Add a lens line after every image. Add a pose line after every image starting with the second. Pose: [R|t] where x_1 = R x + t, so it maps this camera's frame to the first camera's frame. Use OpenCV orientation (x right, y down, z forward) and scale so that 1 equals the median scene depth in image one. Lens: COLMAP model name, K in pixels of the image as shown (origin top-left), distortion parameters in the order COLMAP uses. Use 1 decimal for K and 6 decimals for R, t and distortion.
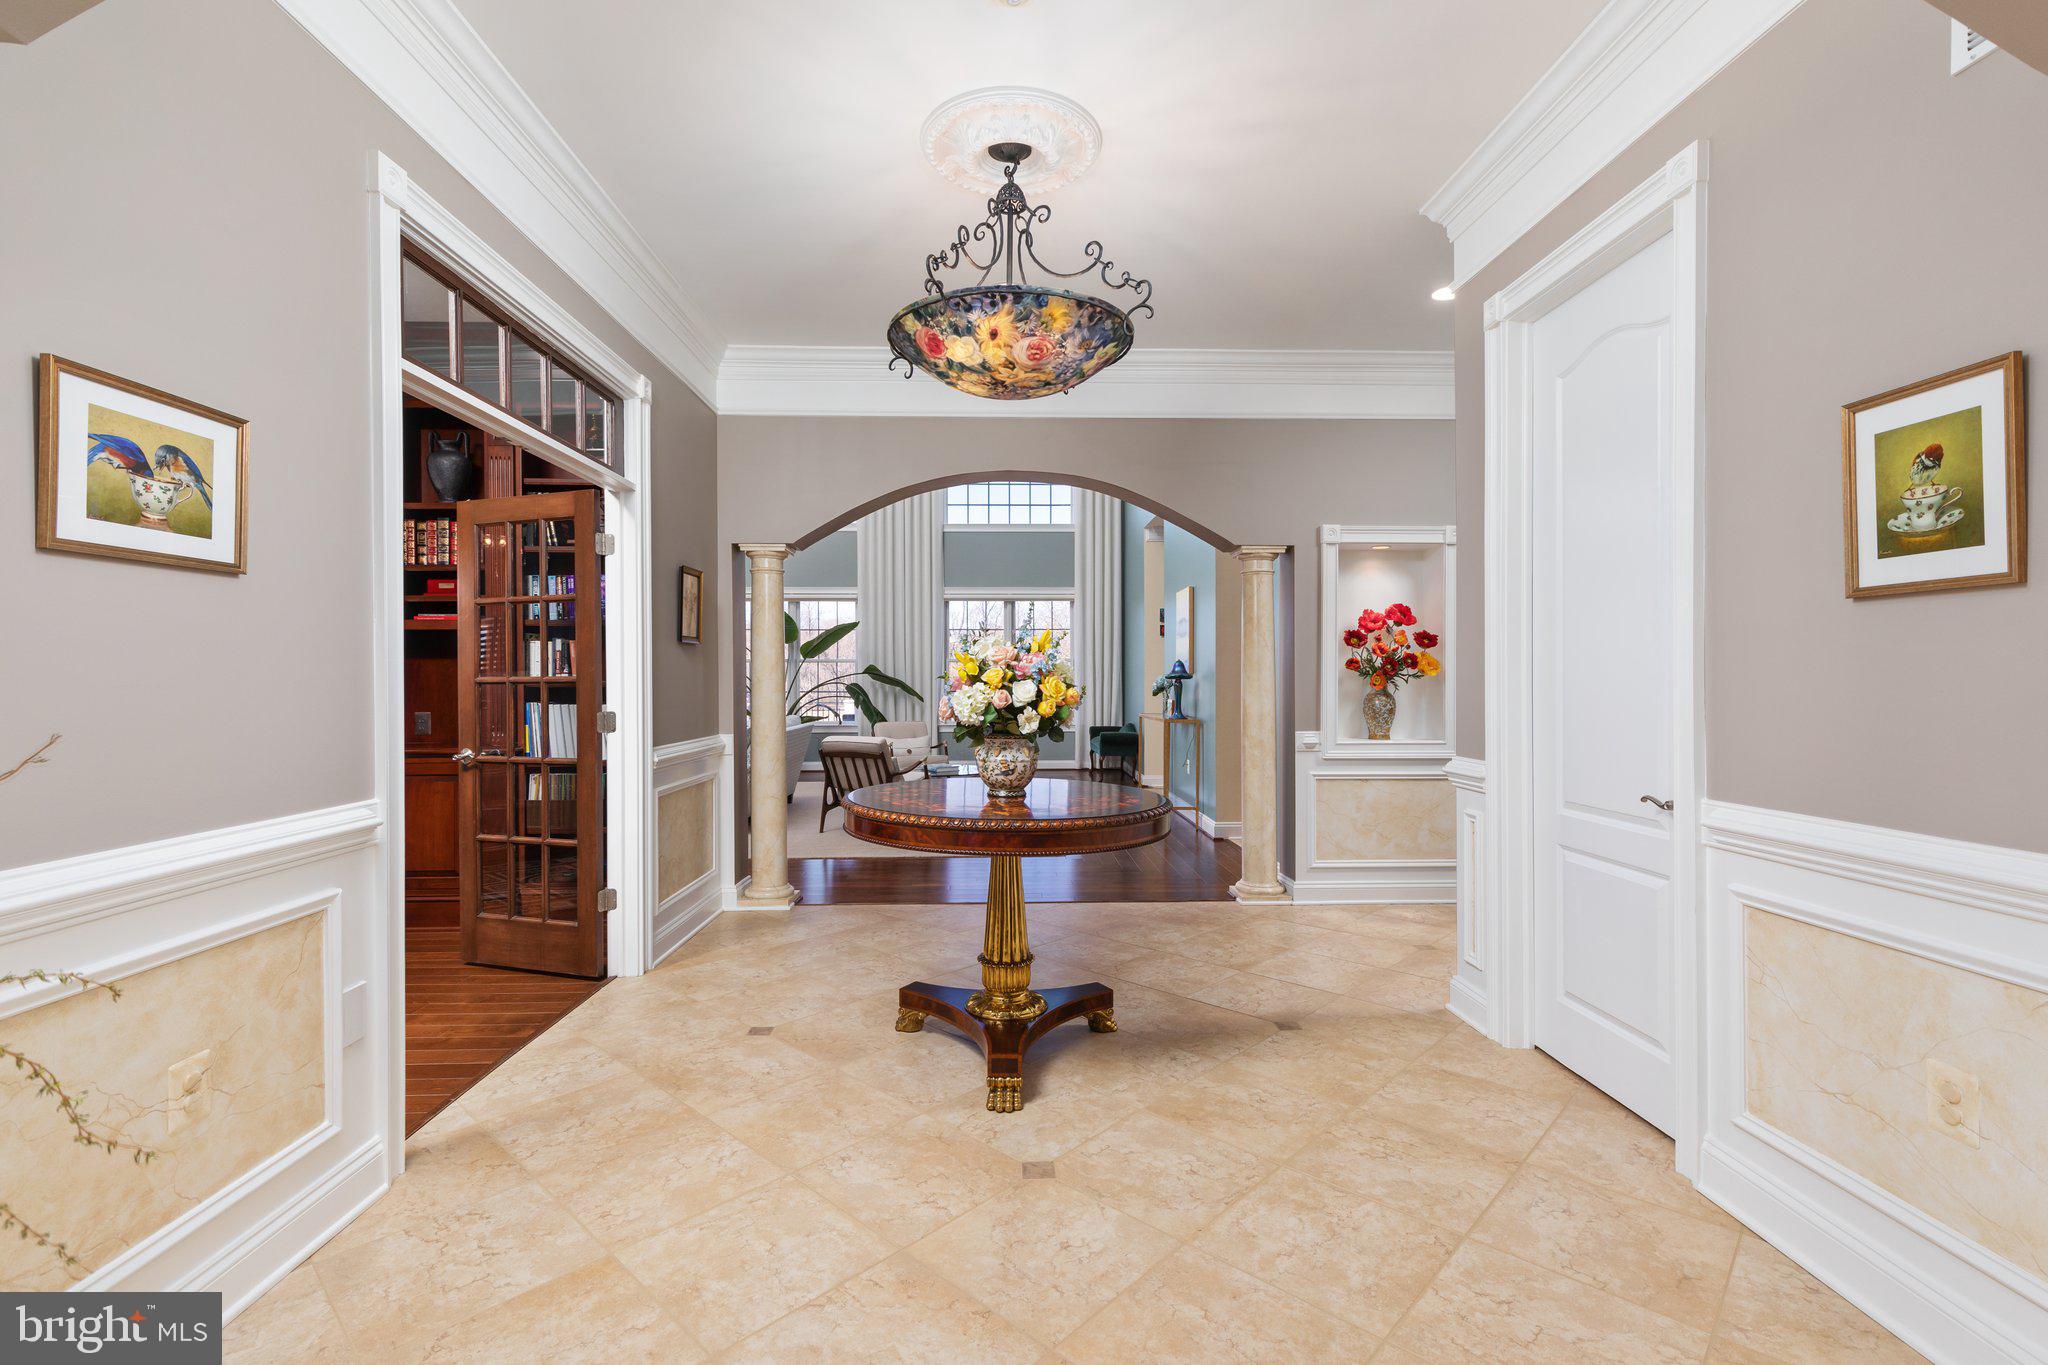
lens RADIAL K [[925.9, 0, 1014.8], [0, 925.9, 683.5], [0, 0, 1]] dist [0.004434, 0.000757]
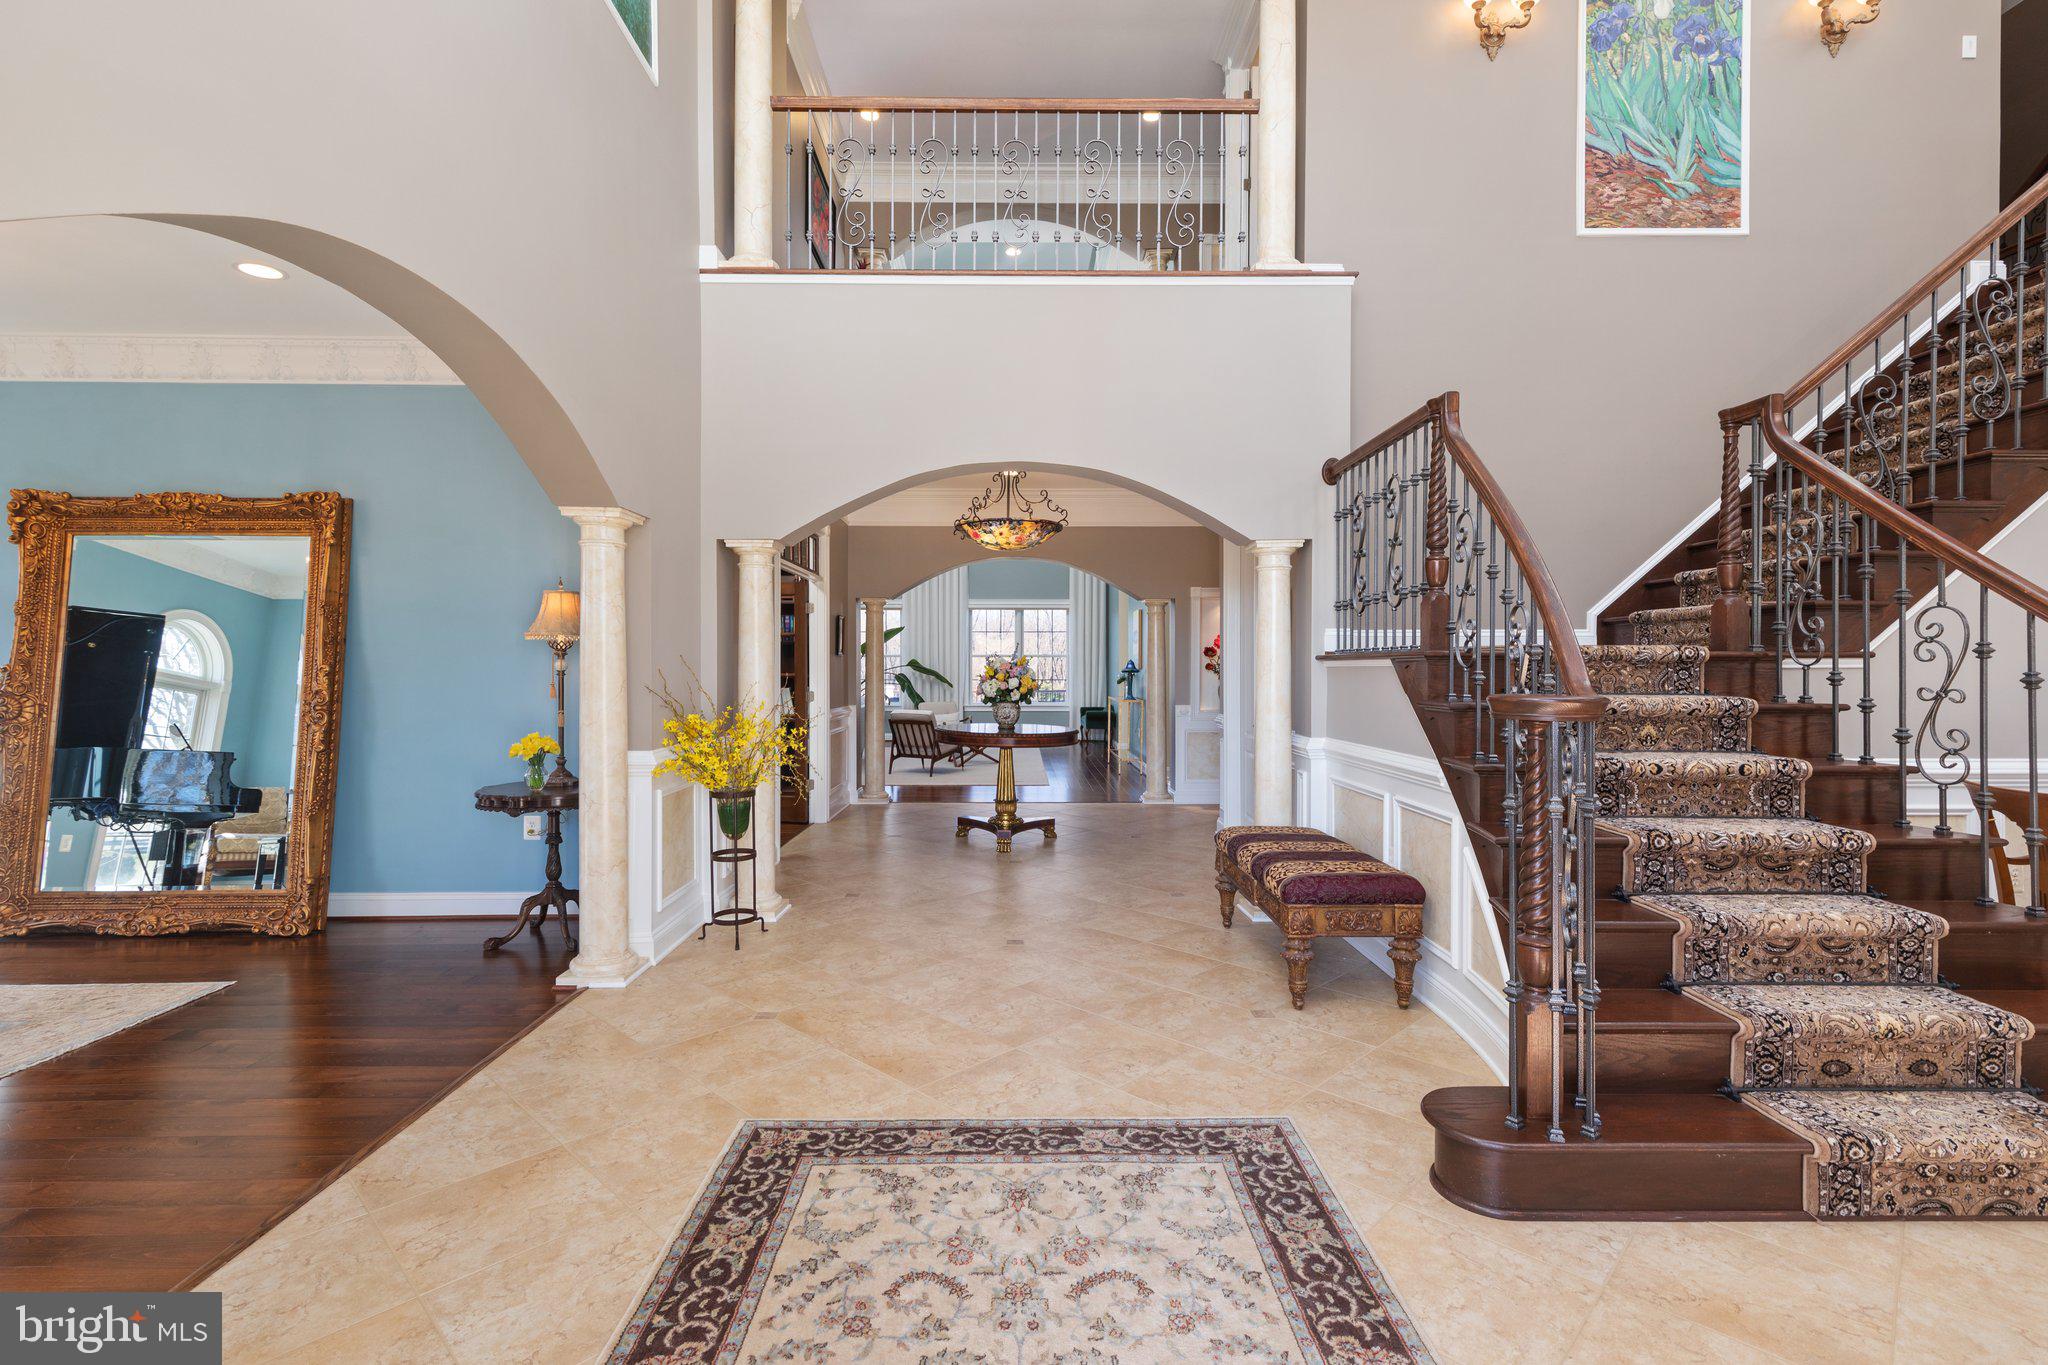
lens RADIAL K [[925.9, 0, 1022.0], [0, 925.9, 668.4], [0, 0, 1]] dist [0.004434, 0.000757]
pose [[0.999947, 0.002805, -0.009893, 0.055696], [-0.002823, 0.999994, -0.001791, -0.023644], [0.009888, 0.001819, 0.999949, -1.377733]]
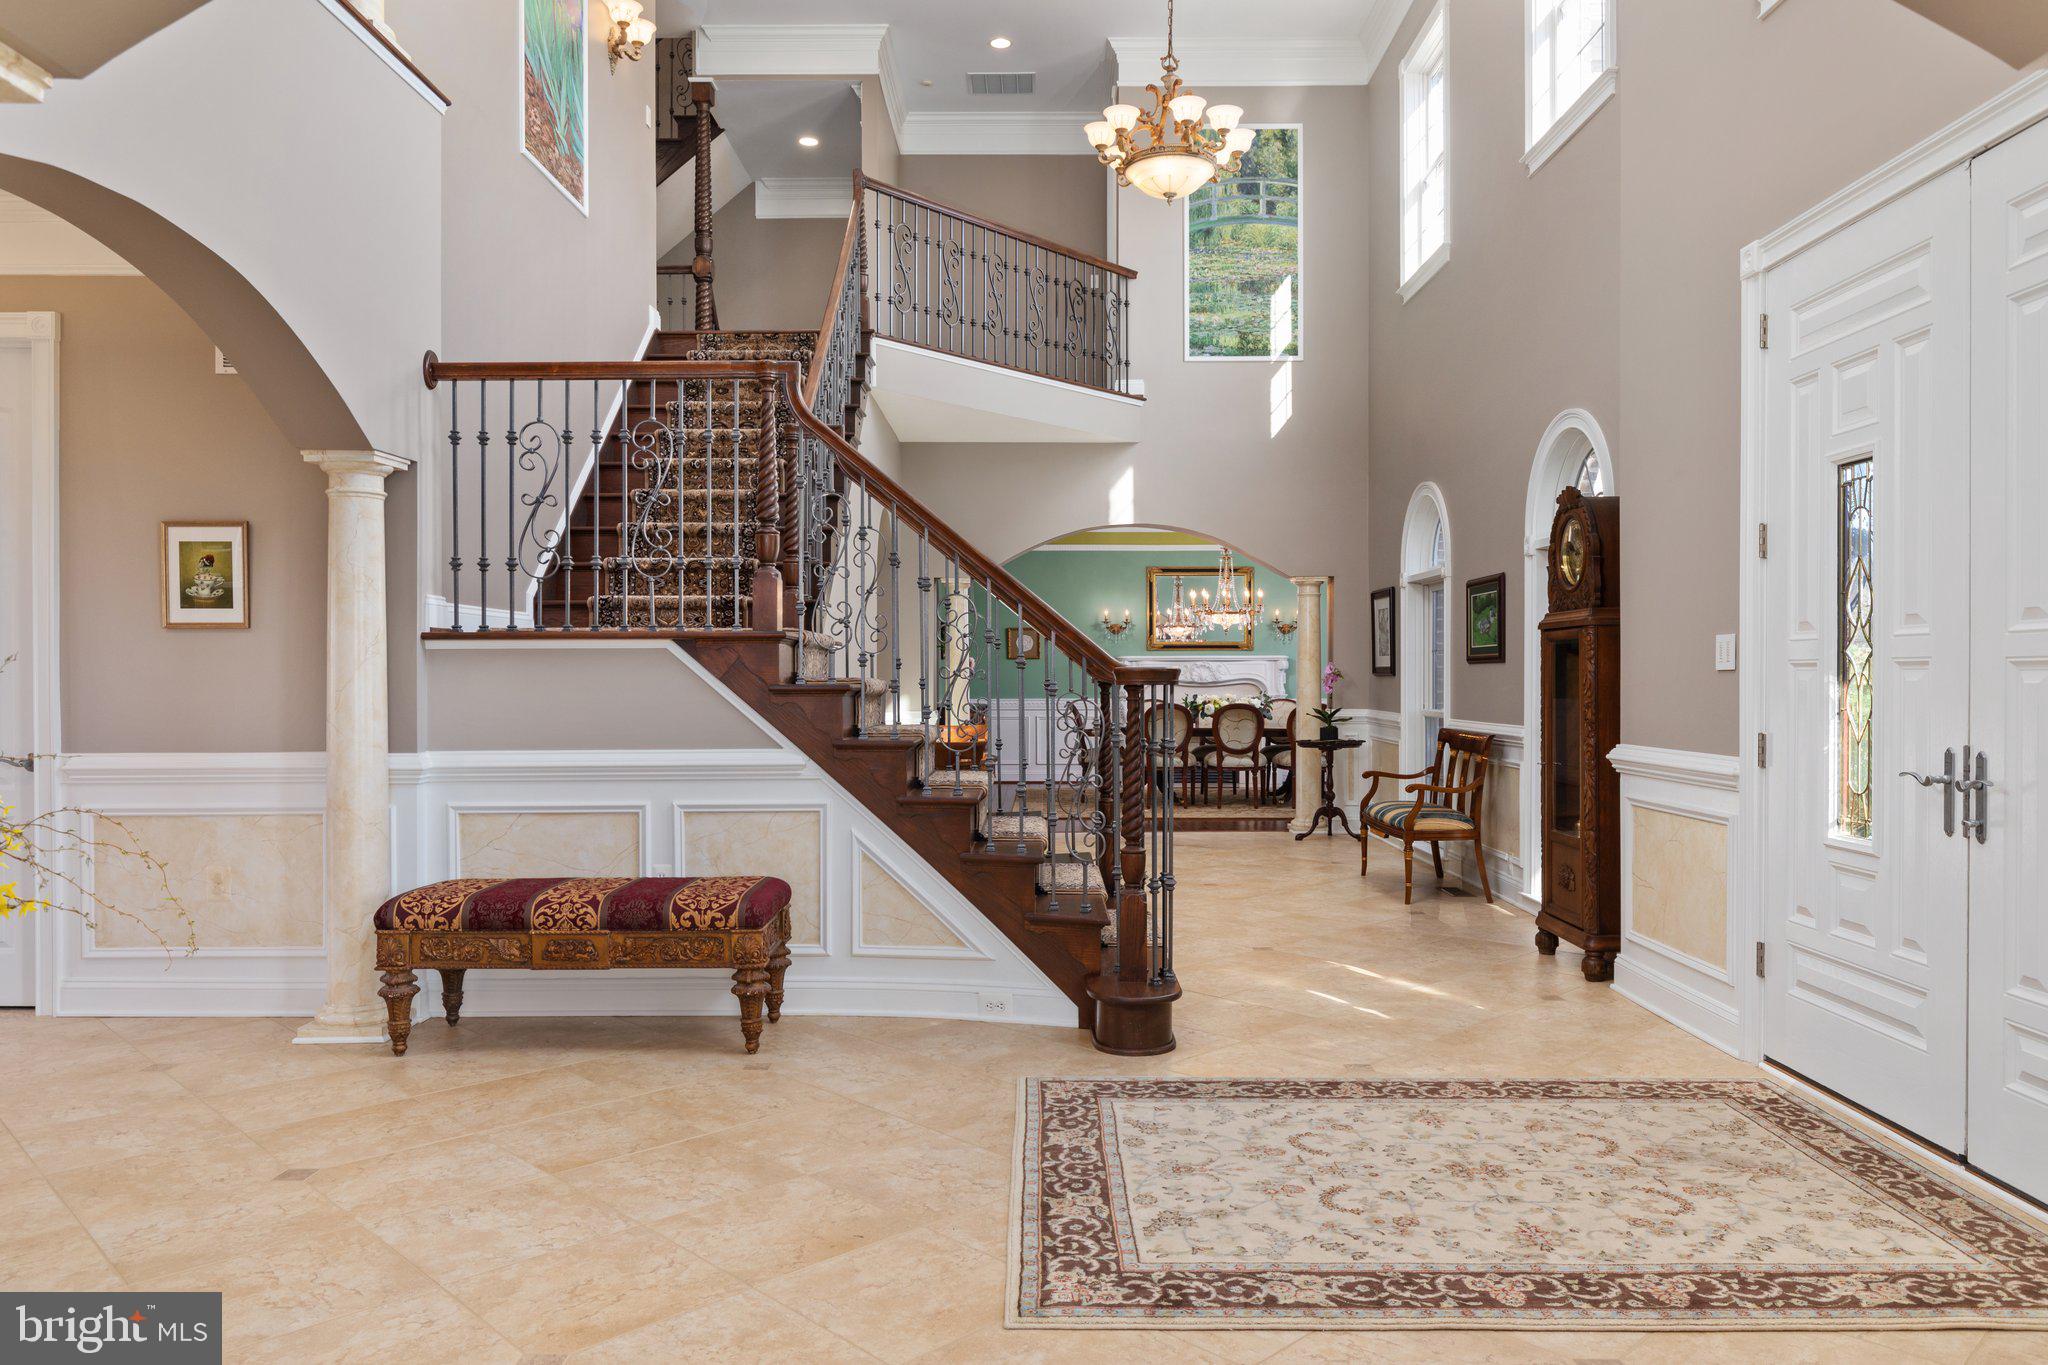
lens RADIAL K [[1377.7, 0, 1016.4], [0, 1377.7, 689.1], [0, 0, 1]] dist [-0.000158, -0.001930]
pose [[0.041438, -0.004973, 0.999129, -1.114034], [0.004078, 0.999980, 0.004808, 0.013317], [-0.999133, 0.003875, 0.041457, -0.497143]]
